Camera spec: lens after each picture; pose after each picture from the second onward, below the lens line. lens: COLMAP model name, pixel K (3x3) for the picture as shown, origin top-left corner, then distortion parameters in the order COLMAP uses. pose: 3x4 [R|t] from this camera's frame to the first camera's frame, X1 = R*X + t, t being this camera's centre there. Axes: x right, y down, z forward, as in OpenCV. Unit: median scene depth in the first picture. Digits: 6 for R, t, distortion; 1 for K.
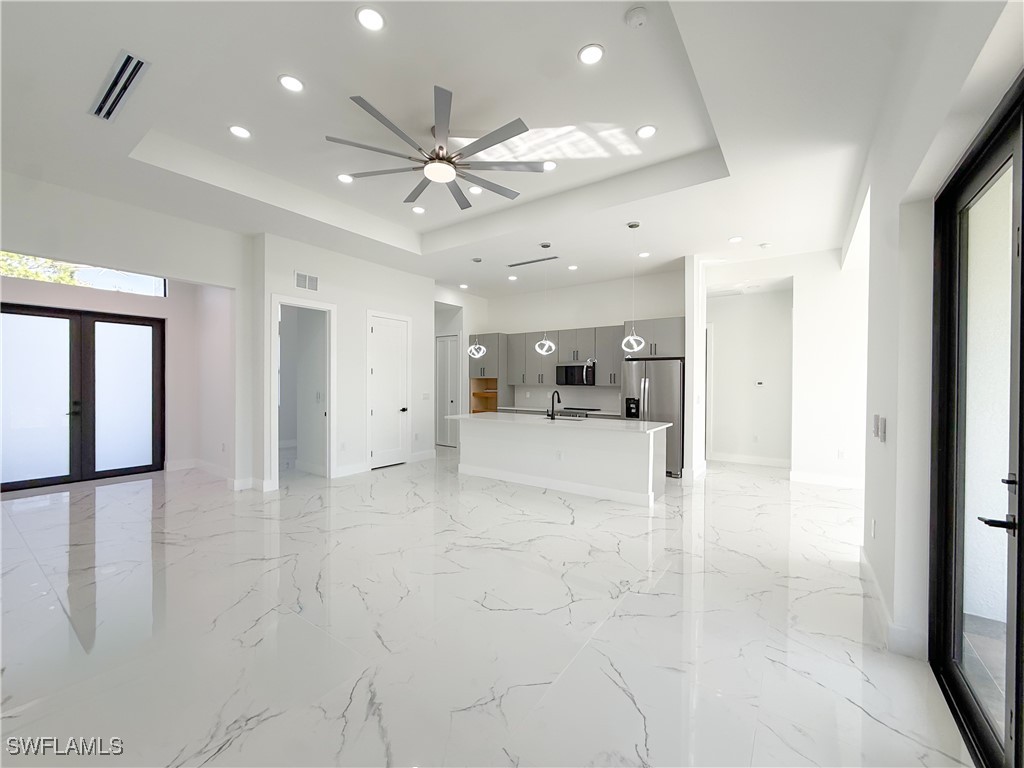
lens RADIAL K [[409.8, 0, 512.0], [0, 409.8, 384.0], [0, 0, 1]] dist [-0.001795, -0.000713]
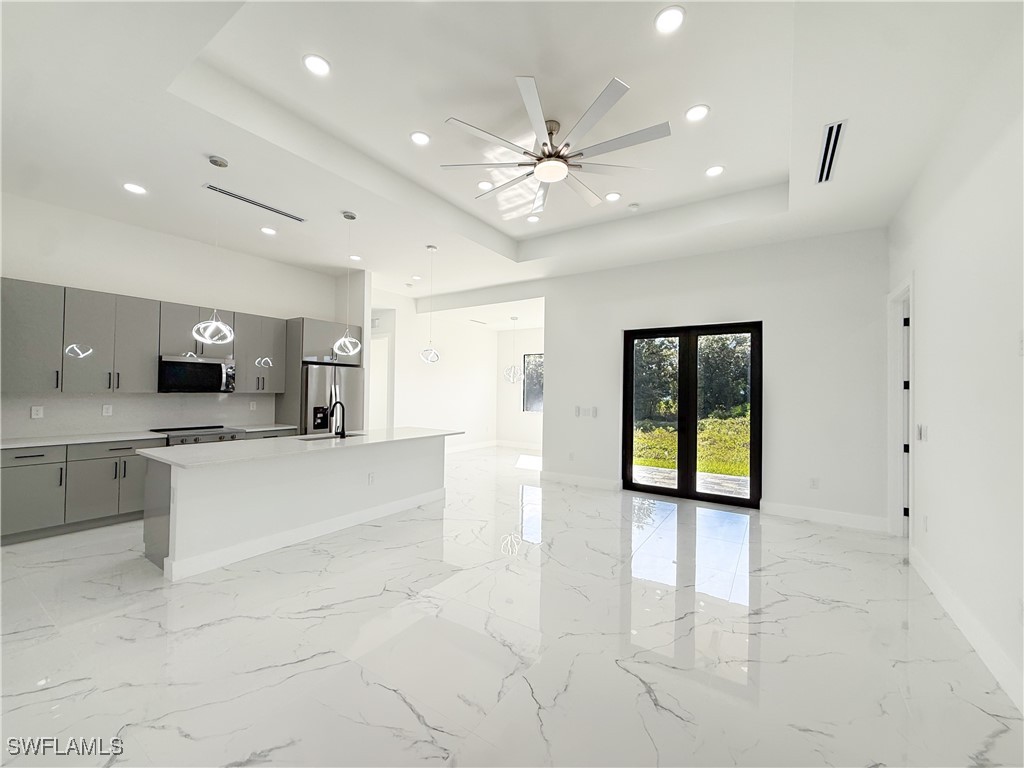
lens RADIAL K [[409.8, 0, 512.0], [0, 409.8, 384.0], [0, 0, 1]] dist [-0.001795, -0.000713]
pose [[-0.036399, 0.004987, 0.999325, -0.855190], [-0.012058, 0.999913, -0.005429, -0.021289], [-0.999265, -0.012248, -0.036335, 0.863528]]
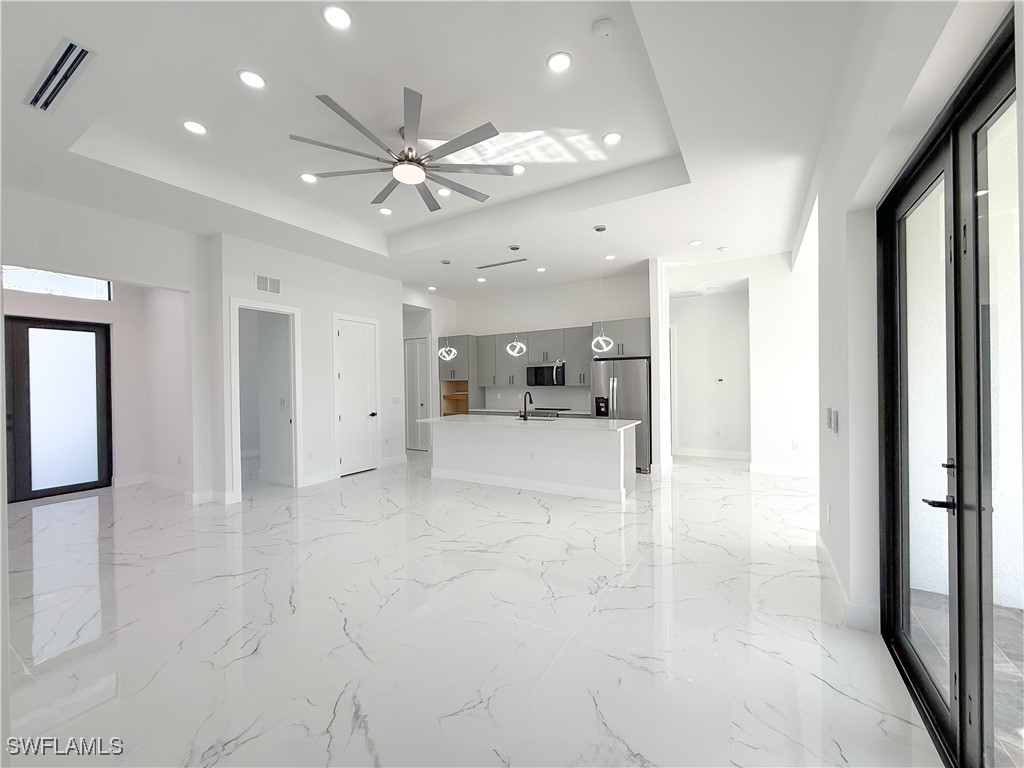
lens RADIAL K [[409.8, 0, 512.0], [0, 409.8, 384.0], [0, 0, 1]] dist [-0.001795, -0.000713]
pose [[0.996603, -0.021159, 0.079589, -0.014392], [0.021377, 0.999770, -0.001893, -0.001863], [-0.079531, 0.003588, 0.996826, -0.003317]]
